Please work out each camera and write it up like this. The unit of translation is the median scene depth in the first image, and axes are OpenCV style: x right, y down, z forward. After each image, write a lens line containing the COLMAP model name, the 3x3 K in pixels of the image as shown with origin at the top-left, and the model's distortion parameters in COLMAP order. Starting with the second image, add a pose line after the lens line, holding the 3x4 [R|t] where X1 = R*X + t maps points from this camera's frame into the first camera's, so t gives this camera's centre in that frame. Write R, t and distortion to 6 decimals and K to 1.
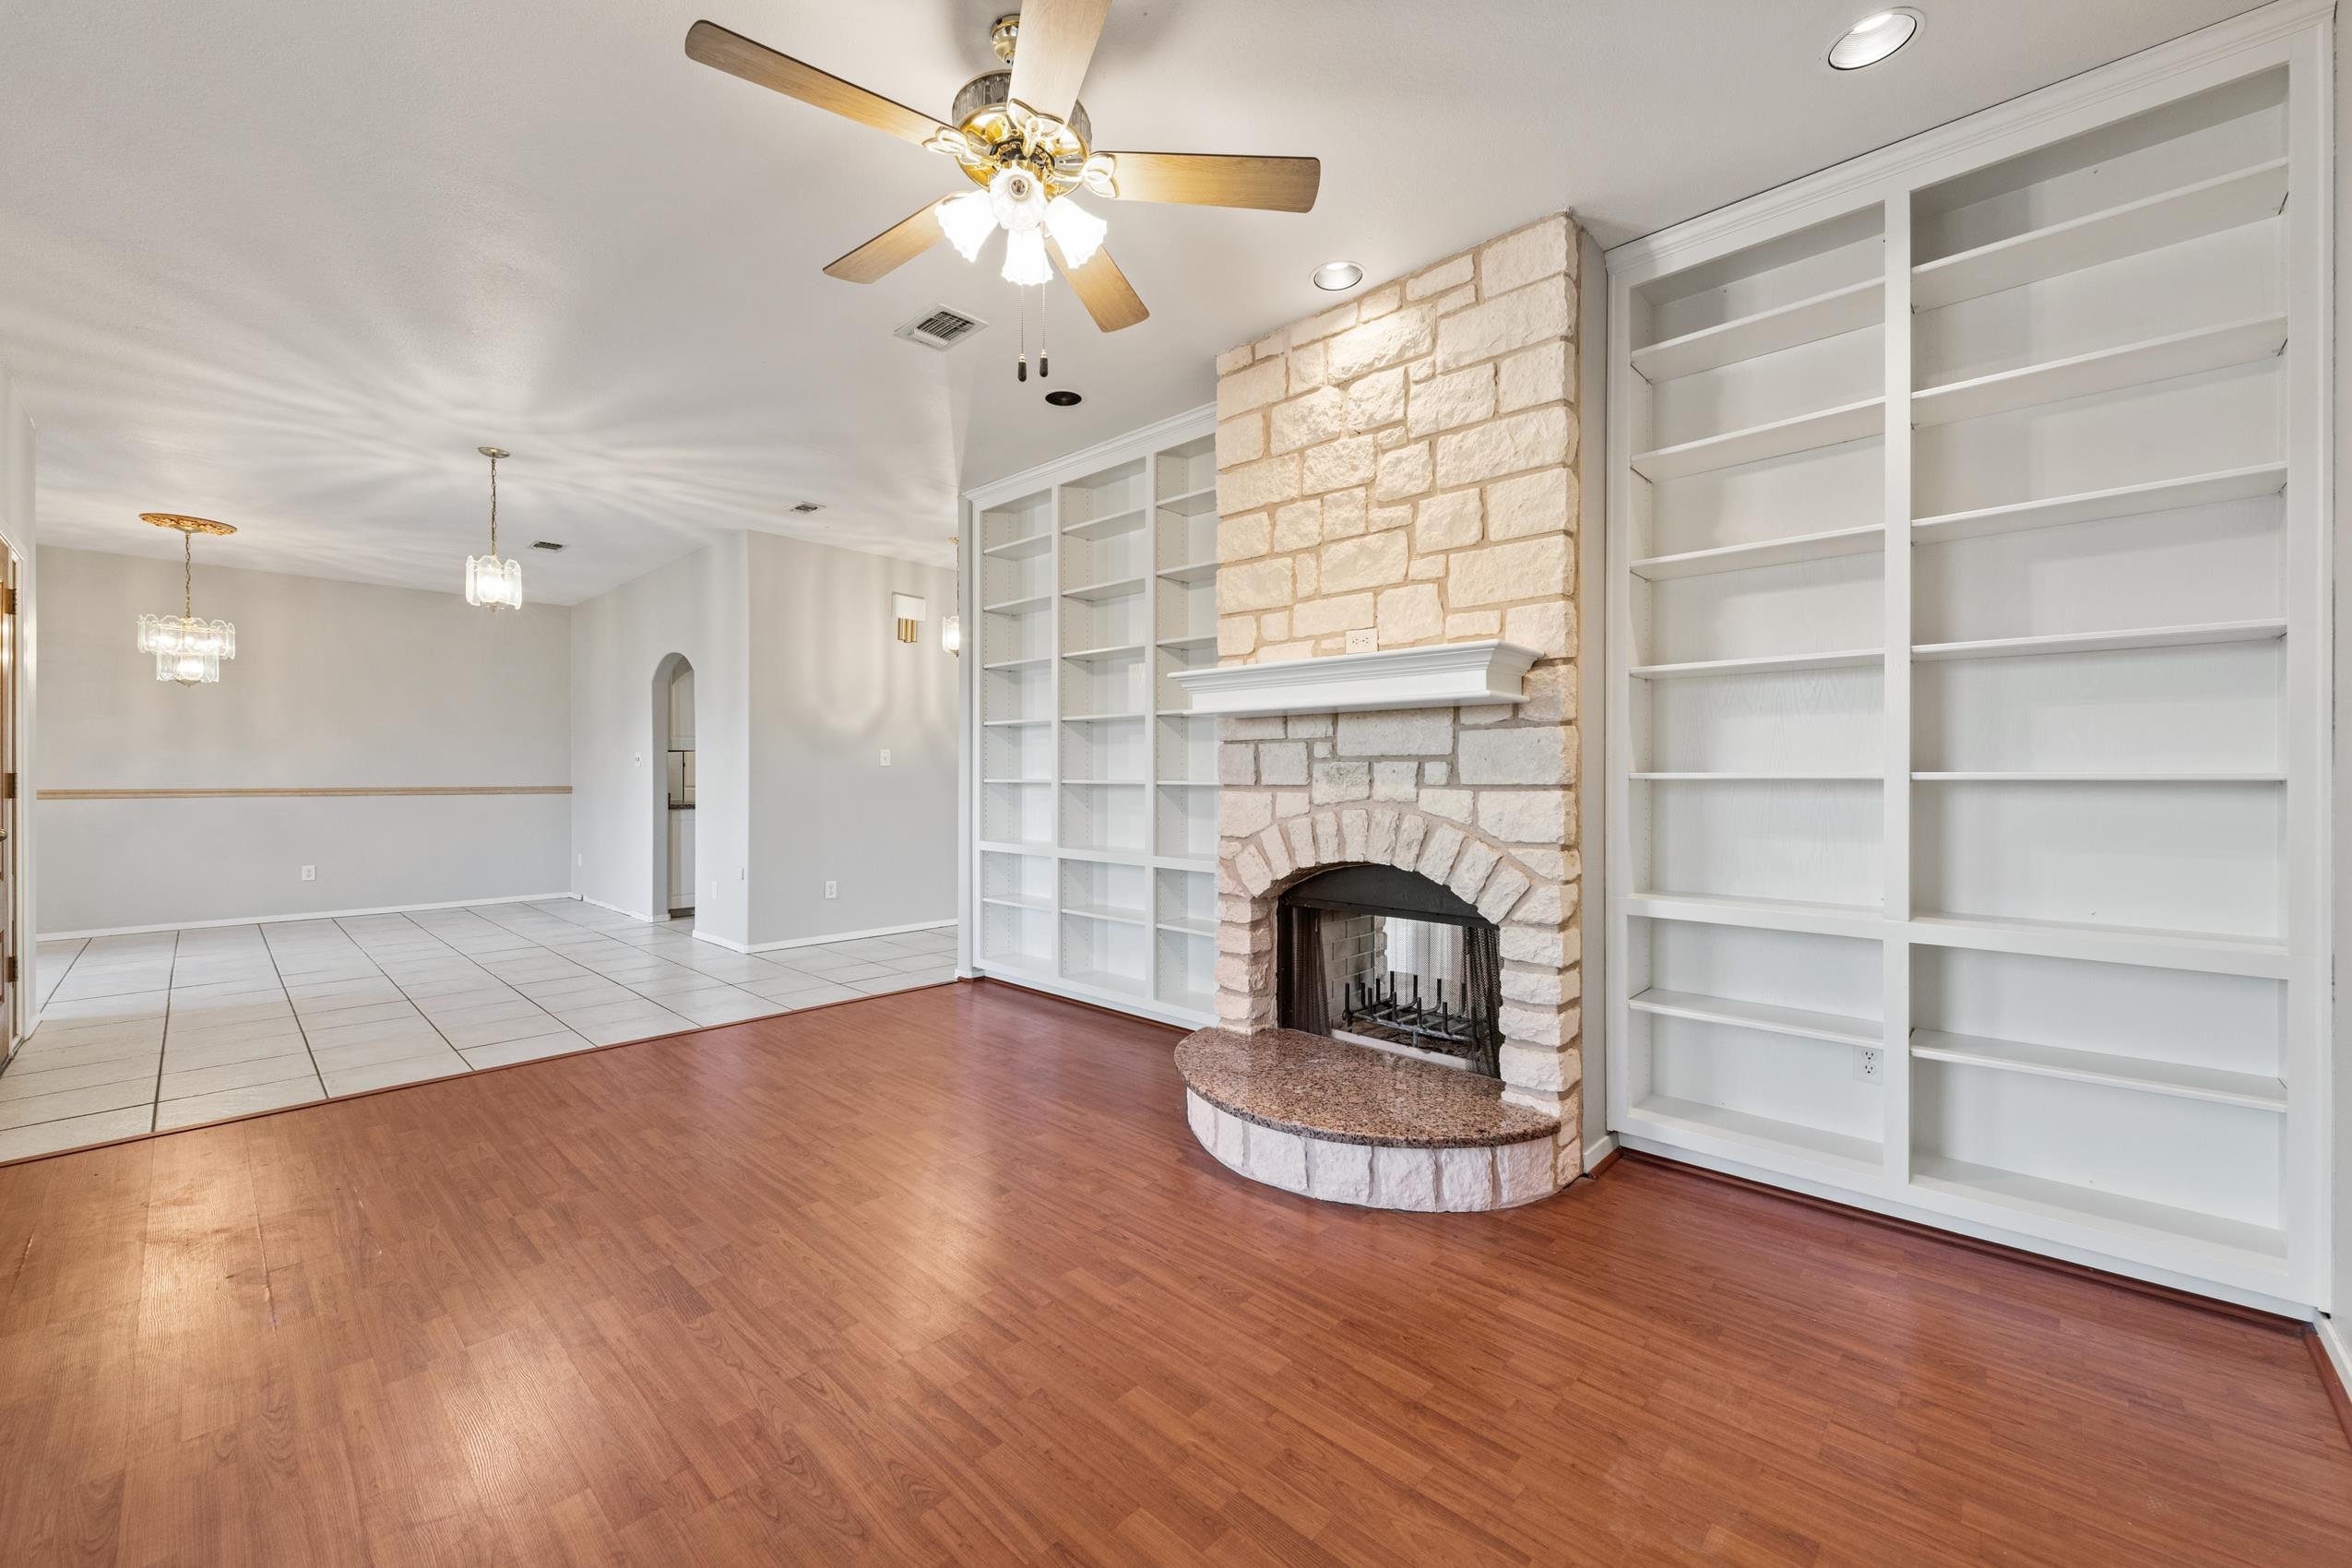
lens RADIAL K [[923.0, 0, 1176.1], [0, 923.0, 785.3], [0, 0, 1]] dist [0.008809, -0.001691]
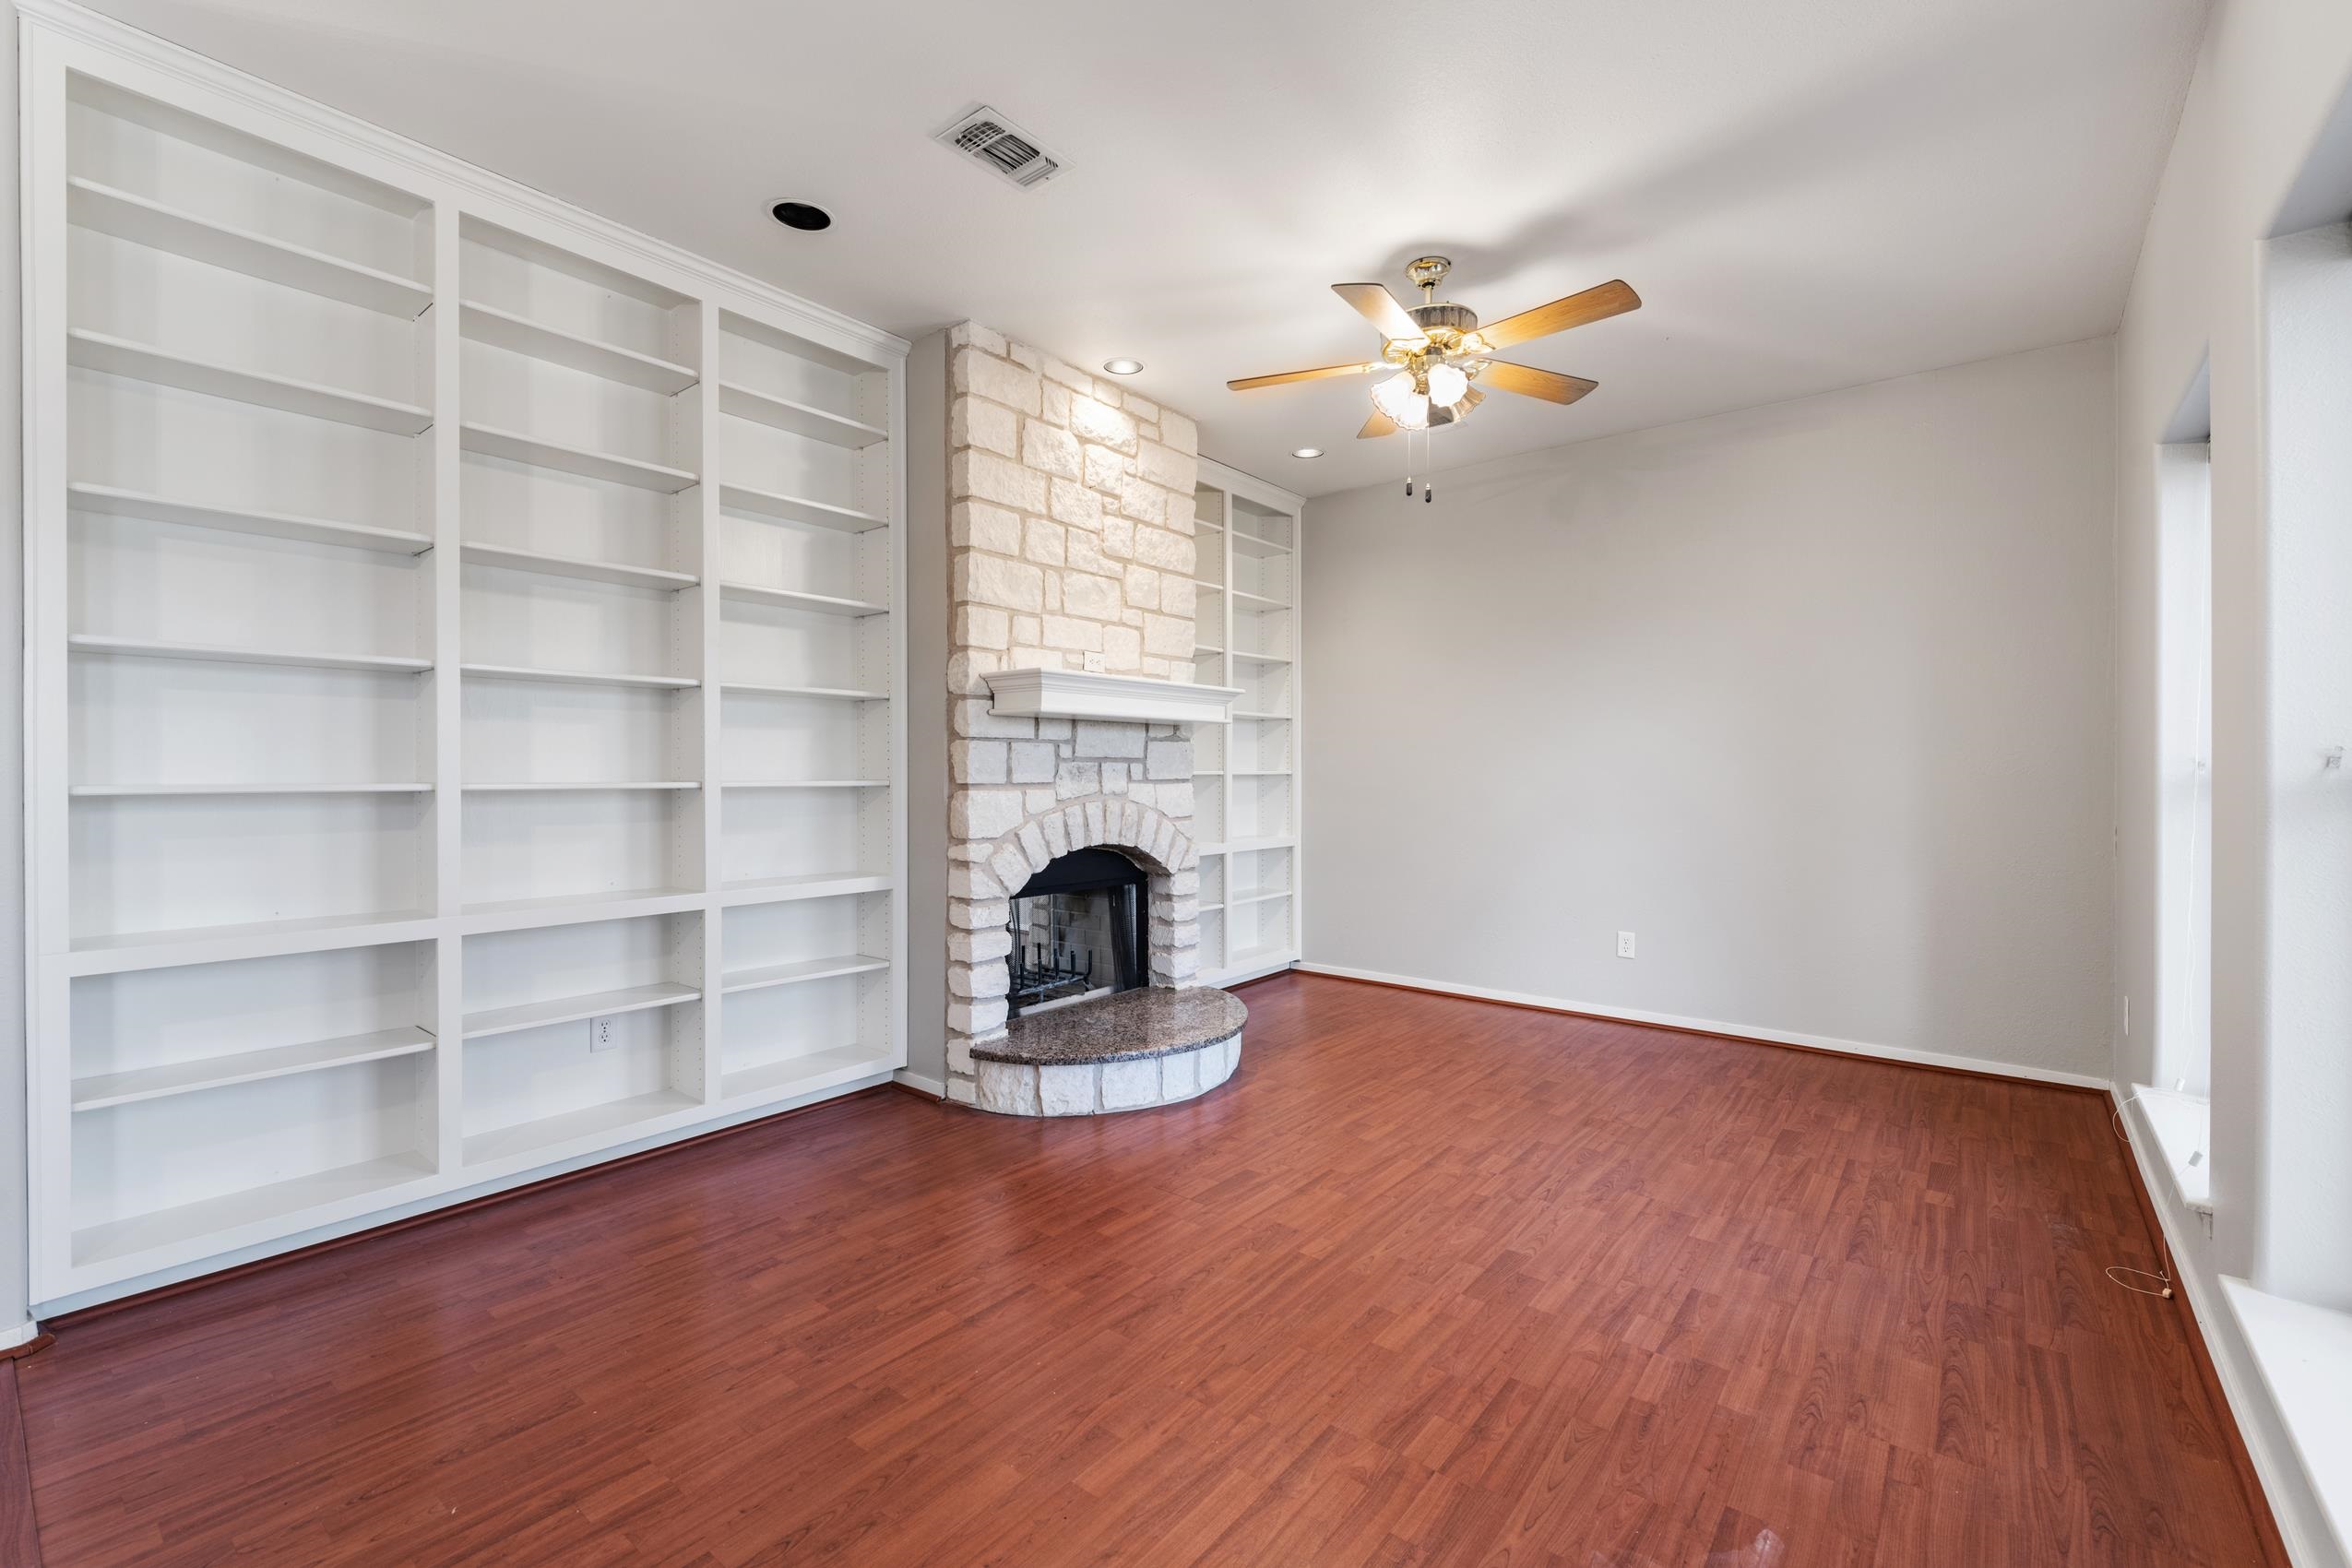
lens RADIAL K [[1014.9, 0, 1191.9], [0, 1014.9, 787.0], [0, 0, 1]] dist [0.016384, 0.000197]
pose [[-0.093788, -0.016433, 0.995457, -1.172815], [0.012473, 0.999766, 0.017679, -0.015620], [-0.995514, 0.014074, -0.093561, 1.034996]]
